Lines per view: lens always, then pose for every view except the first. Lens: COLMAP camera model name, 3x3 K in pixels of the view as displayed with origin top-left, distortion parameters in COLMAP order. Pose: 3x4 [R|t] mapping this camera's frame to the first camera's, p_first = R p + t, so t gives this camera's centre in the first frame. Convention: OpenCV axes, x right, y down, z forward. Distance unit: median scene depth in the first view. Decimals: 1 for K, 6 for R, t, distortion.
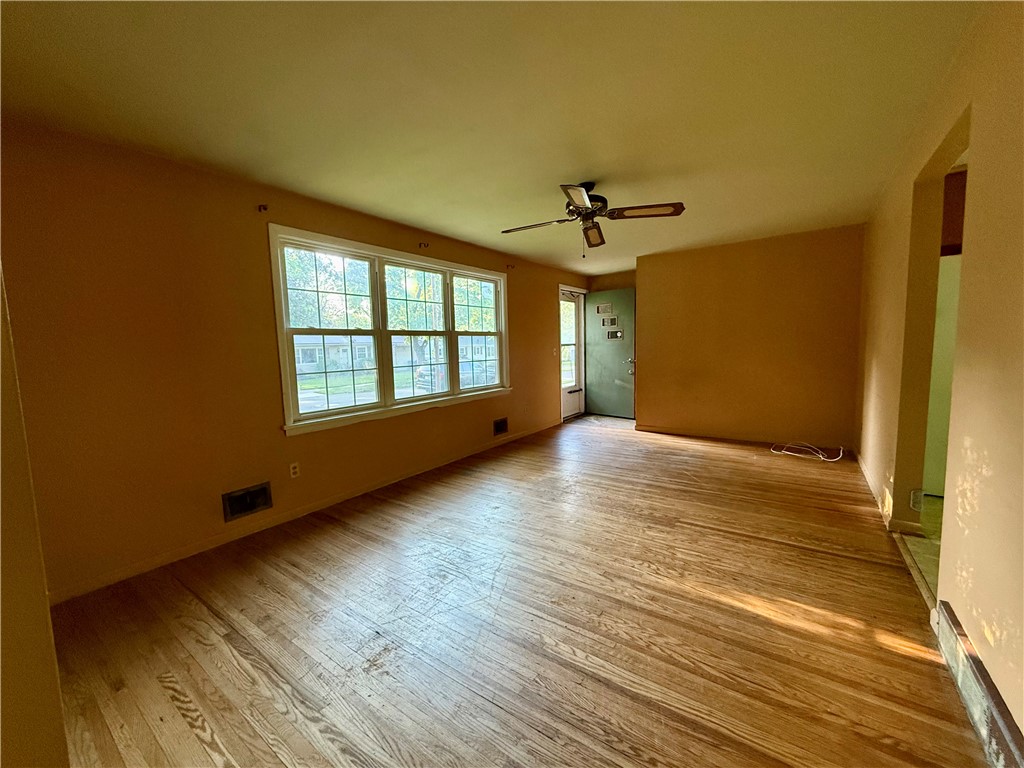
lens RADIAL K [[406.5, 0, 510.3], [0, 406.5, 384.6], [0, 0, 1]] dist [-0.001287, 0.000106]
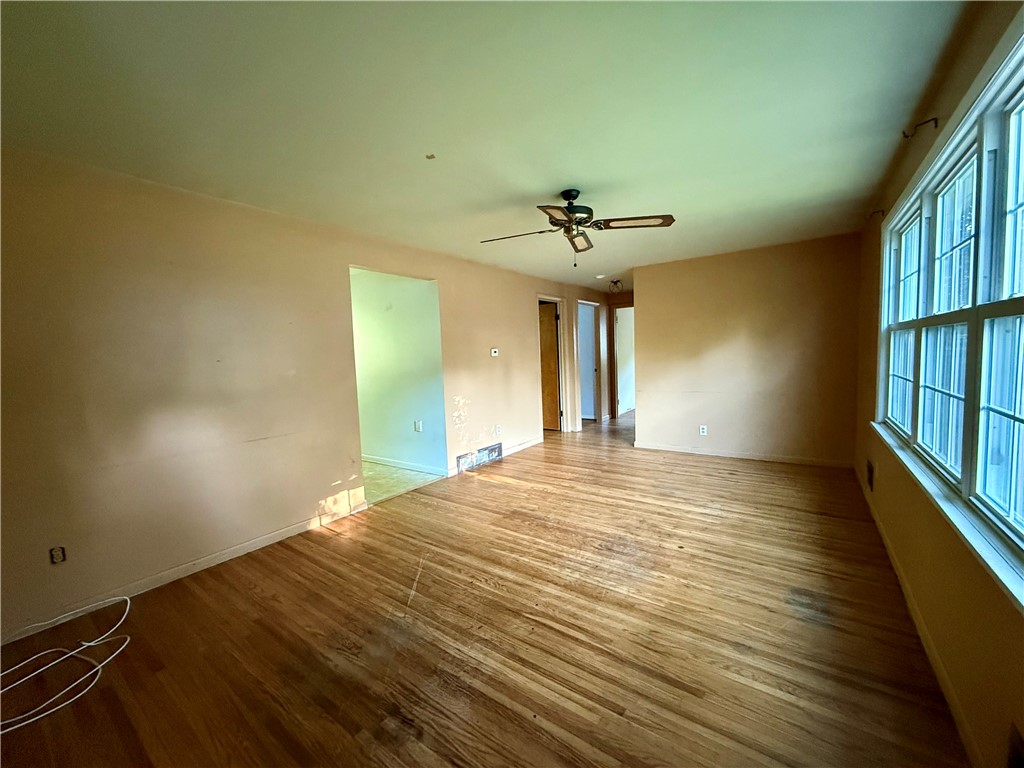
lens RADIAL K [[406.5, 0, 510.3], [0, 406.5, 384.6], [0, 0, 1]] dist [-0.001287, 0.000106]
pose [[-0.997680, 0.067144, 0.011201, 0.307003], [0.068070, 0.982972, 0.170681, -0.203273], [0.000449, 0.171047, -0.985263, 1.787890]]
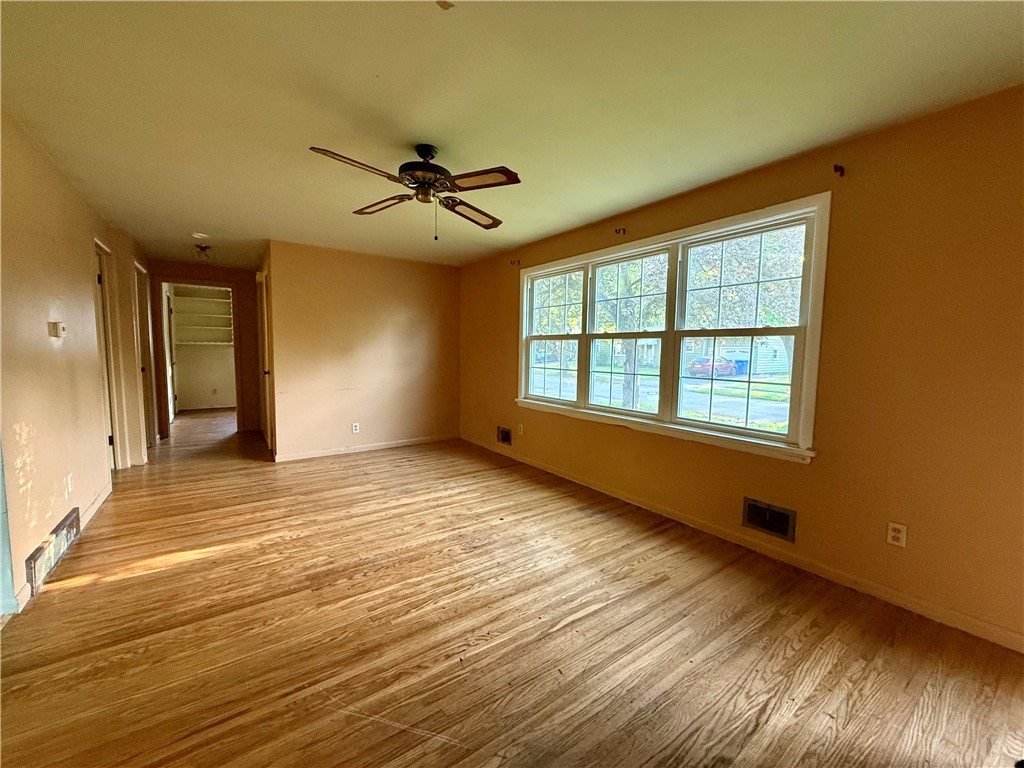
lens RADIAL K [[406.5, 0, 510.3], [0, 406.5, 384.6], [0, 0, 1]] dist [-0.001287, 0.000106]
pose [[-0.327660, 0.103195, -0.939143, 0.820904], [-0.096134, 0.985217, 0.141798, -0.153033], [0.939892, 0.136745, -0.312895, 1.307559]]
